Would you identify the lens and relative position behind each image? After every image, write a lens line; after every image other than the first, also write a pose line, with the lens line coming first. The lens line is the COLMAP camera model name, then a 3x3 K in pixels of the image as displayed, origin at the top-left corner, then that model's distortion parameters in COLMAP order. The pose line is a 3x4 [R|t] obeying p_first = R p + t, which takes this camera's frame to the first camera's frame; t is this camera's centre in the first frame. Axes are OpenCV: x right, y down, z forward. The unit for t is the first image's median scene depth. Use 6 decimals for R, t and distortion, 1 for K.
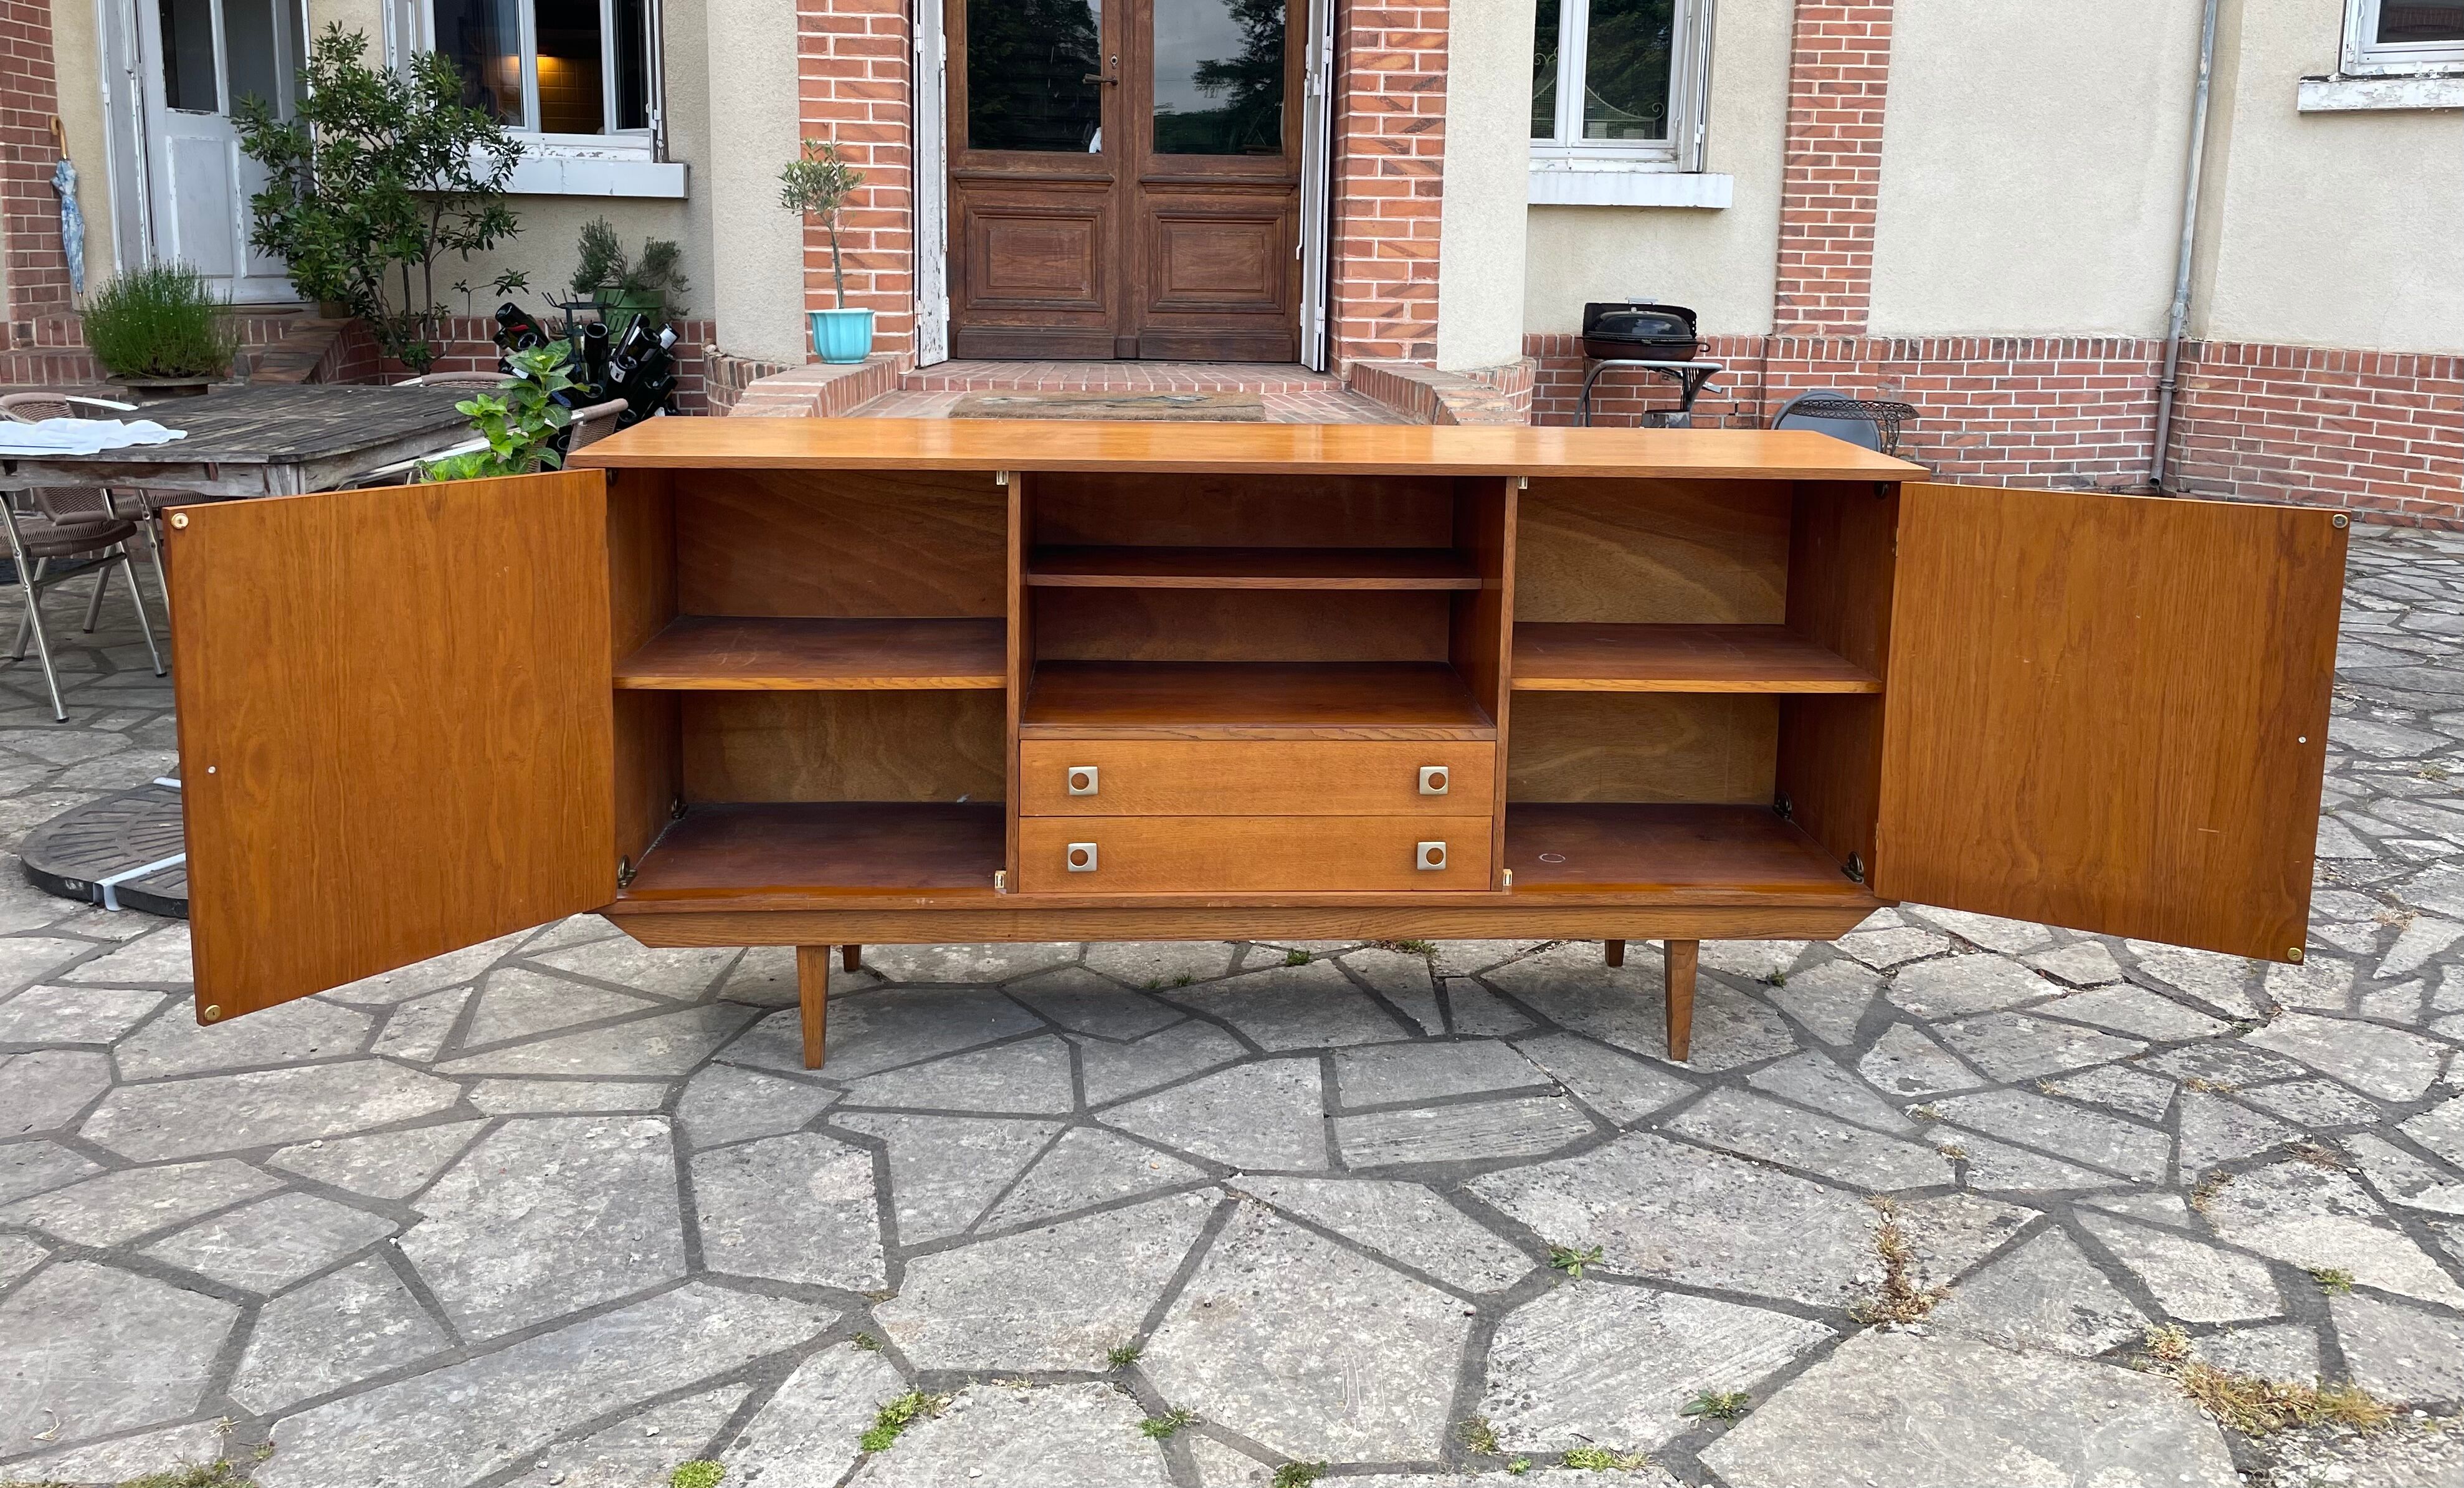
lens RADIAL K [[1900.3, 0, 1269.2], [0, 1900.3, 528.3], [0, 0, 1]] dist [0.094862, -0.134004]
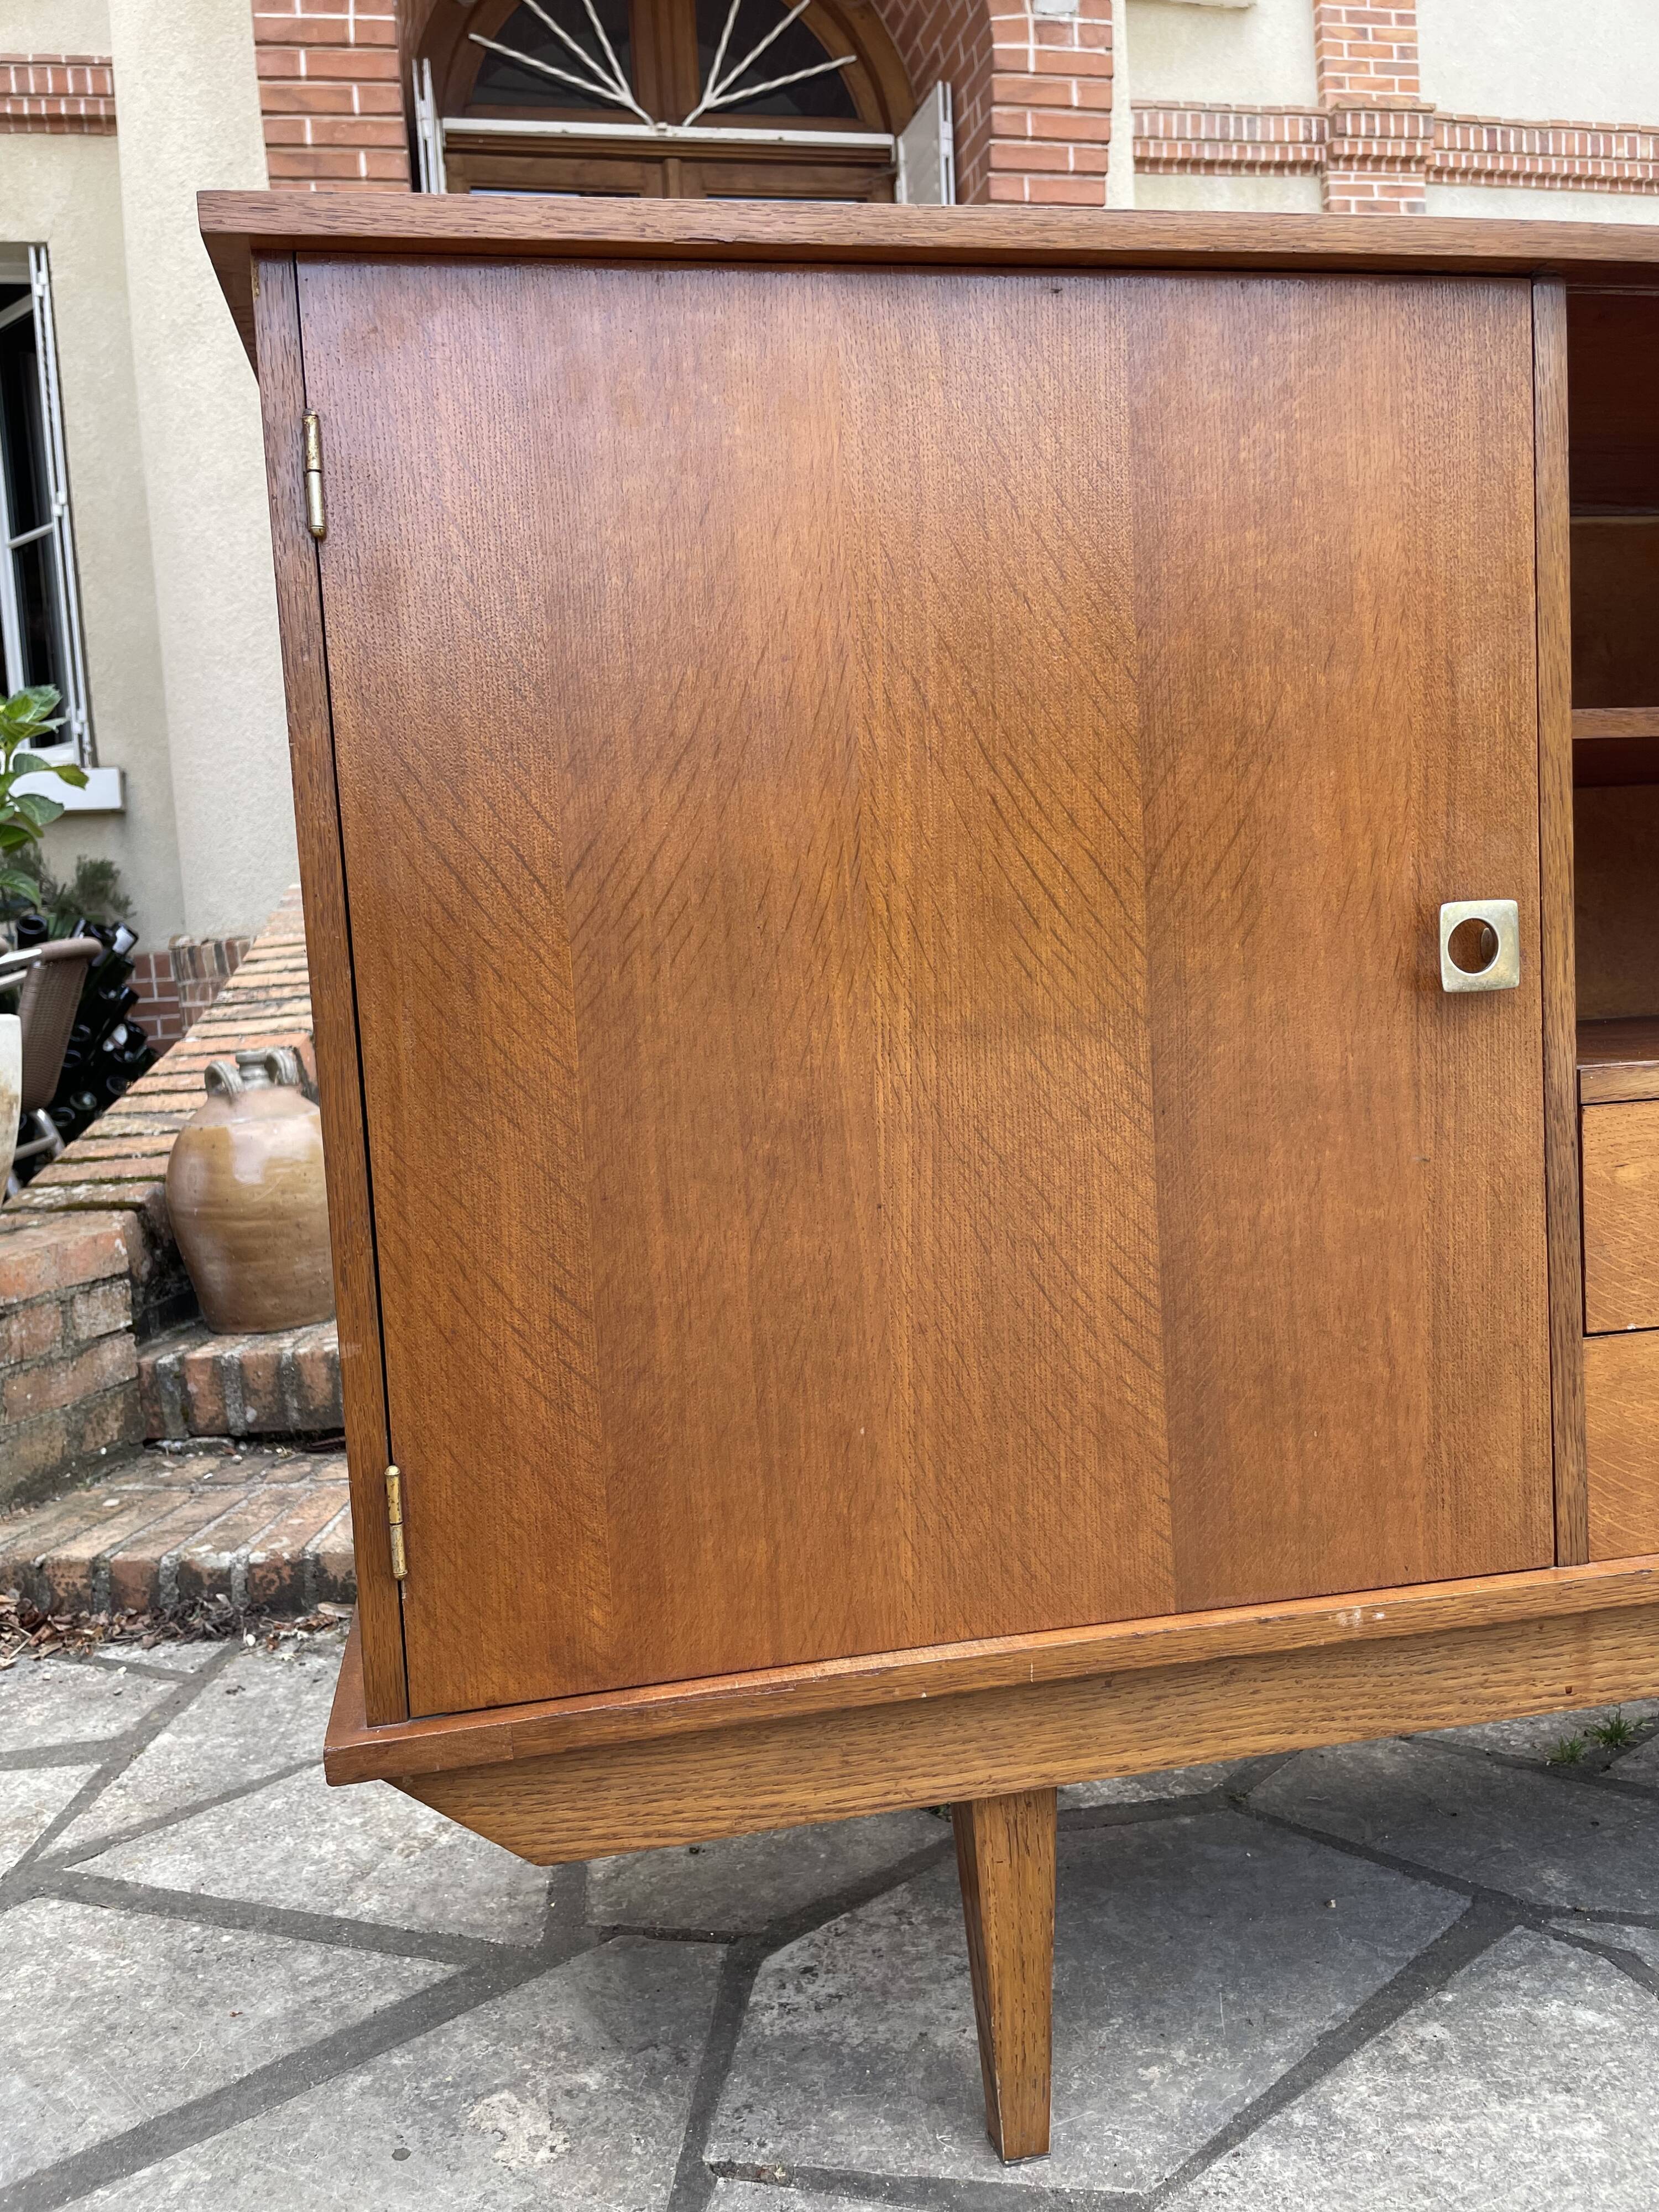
lens RADIAL K [[1680.7, 0, 814.8], [0, 1680.7, 1107.2], [0, 0, 1]] dist [0.085616, -0.121919]
pose [[0.989790, -0.085802, 0.113812, -0.284031], [0.094103, 0.993121, -0.069680, 0.112939], [-0.107051, 0.079679, 0.991056, 0.674239]]
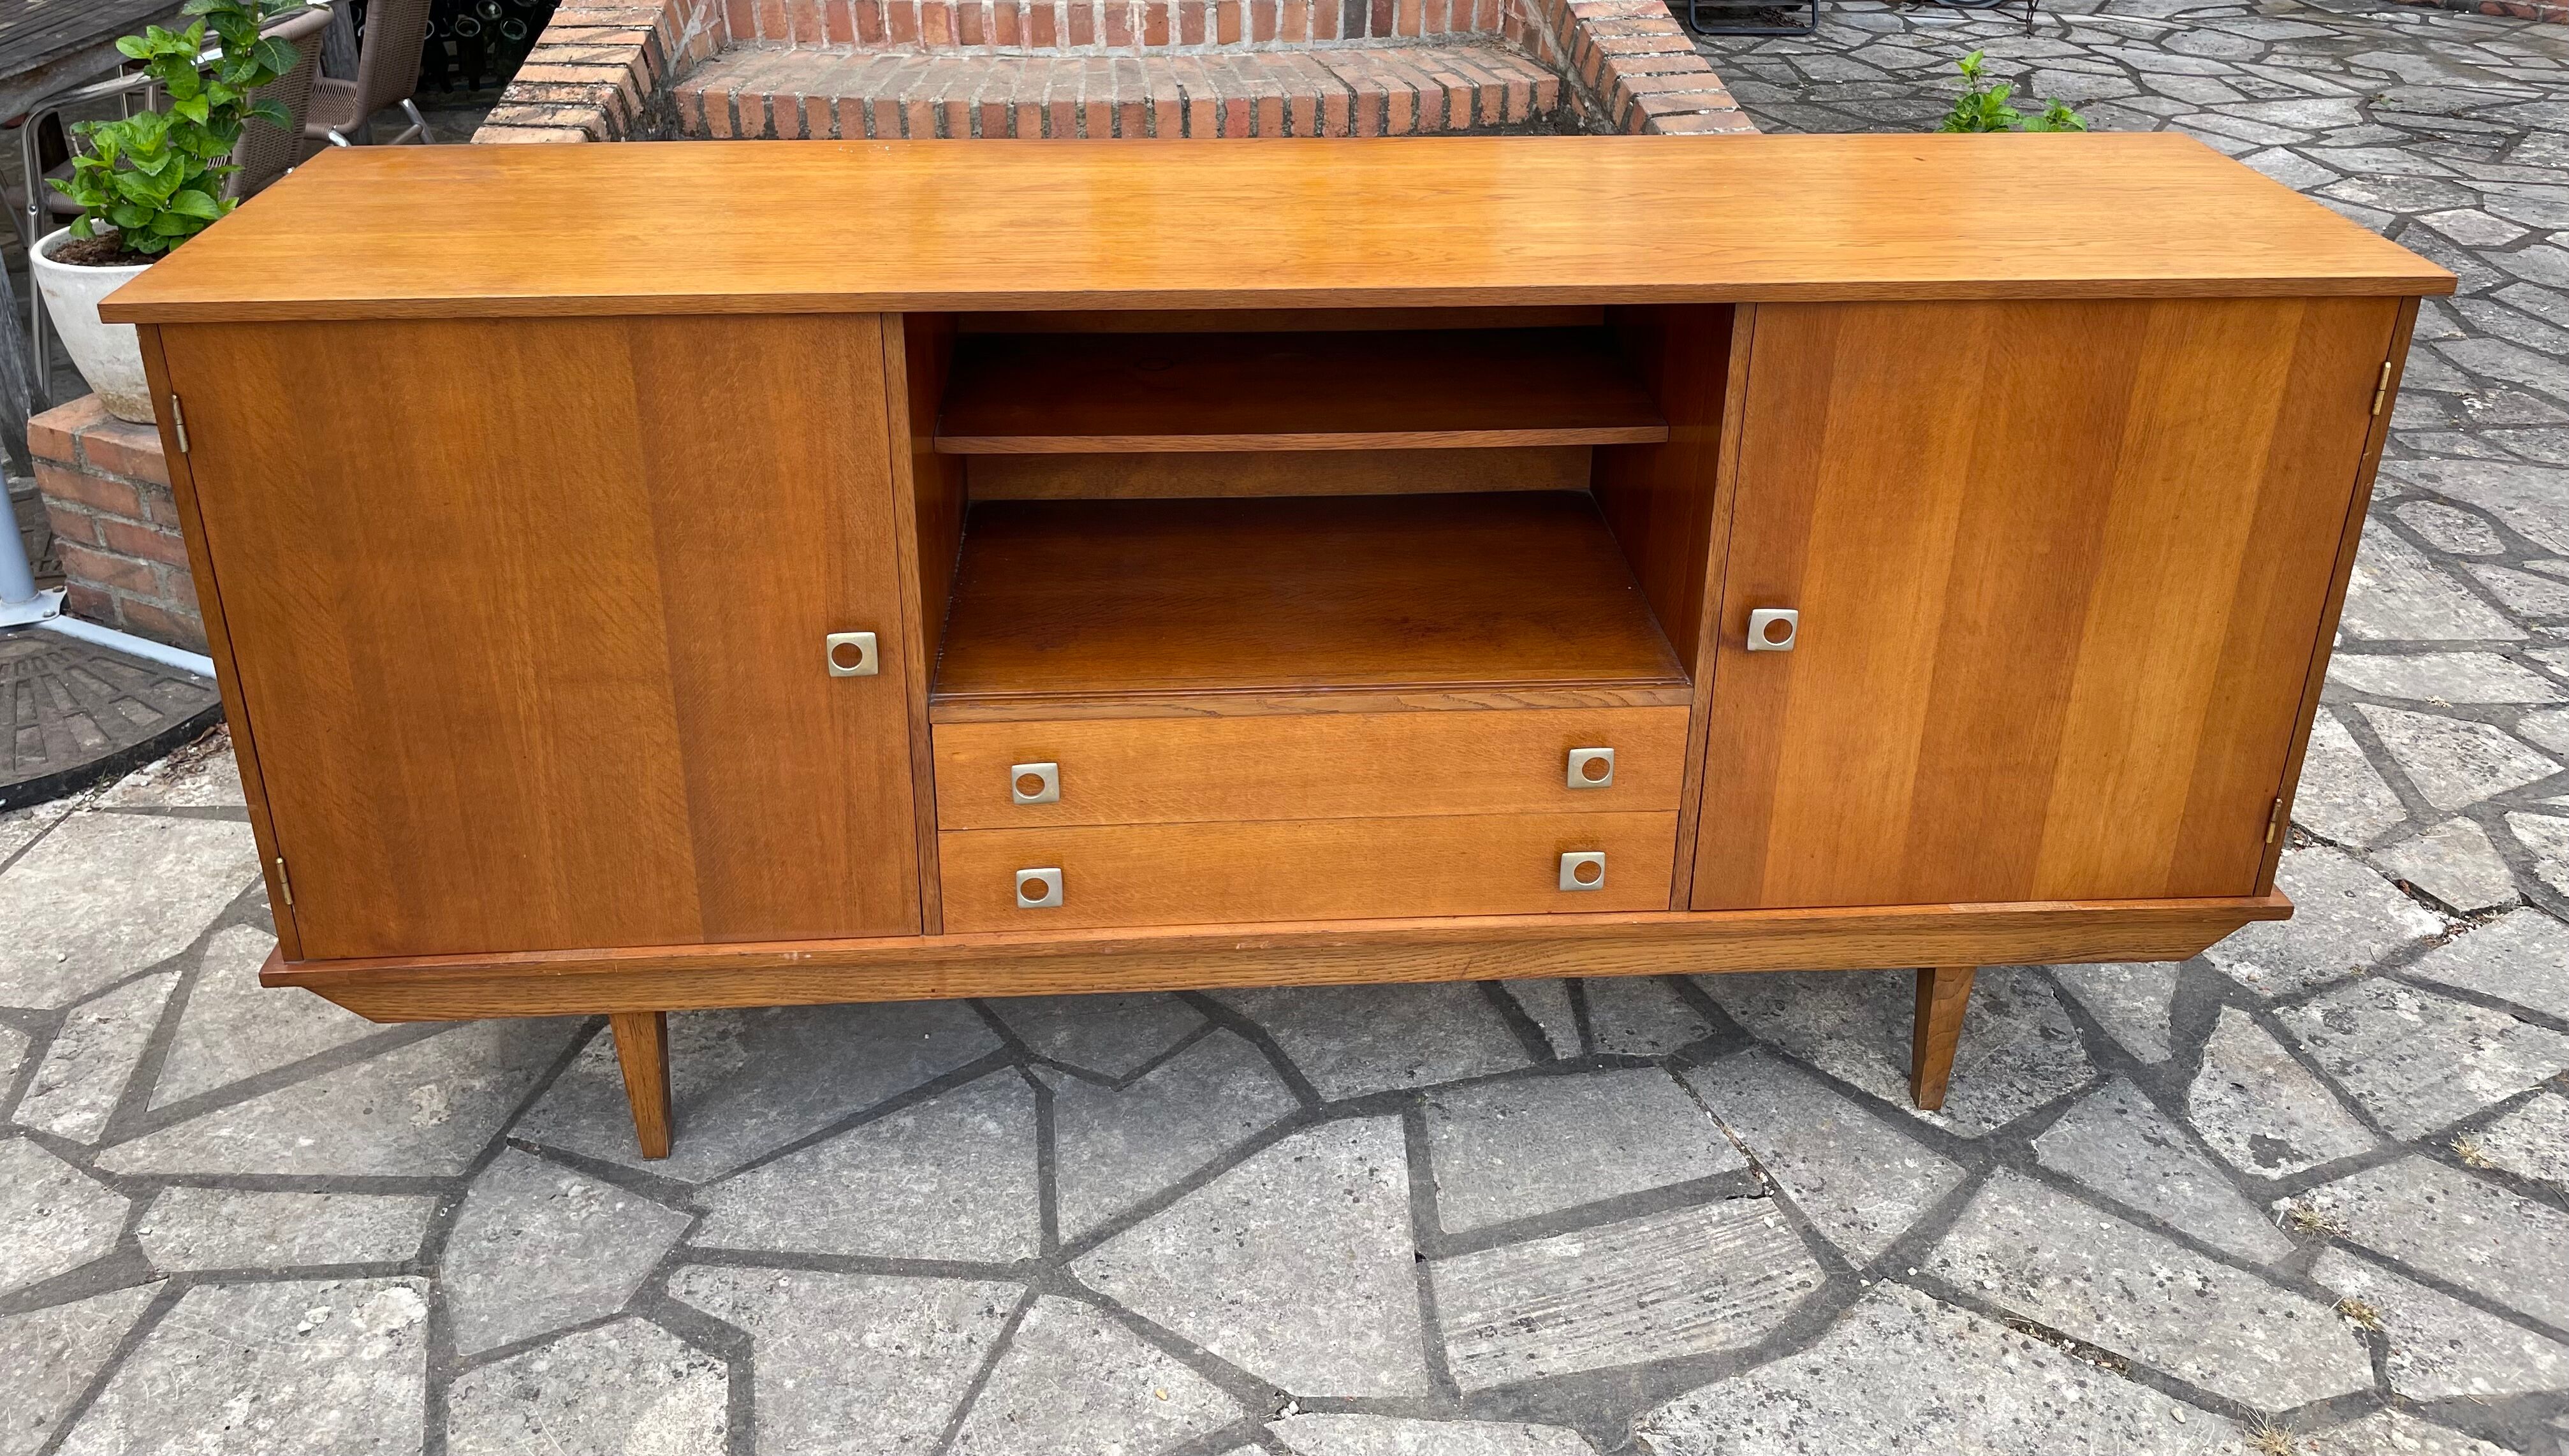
lens RADIAL K [[1945.0, 0, 1285.8], [0, 1945.0, 472.8], [0, 0, 1]] dist [0.088539, -0.119895]
pose [[0.999969, -0.007684, -0.001648, -0.012419], [0.007849, 0.966227, 0.257571, -0.124605], [-0.000387, -0.257576, 0.966258, 0.381259]]
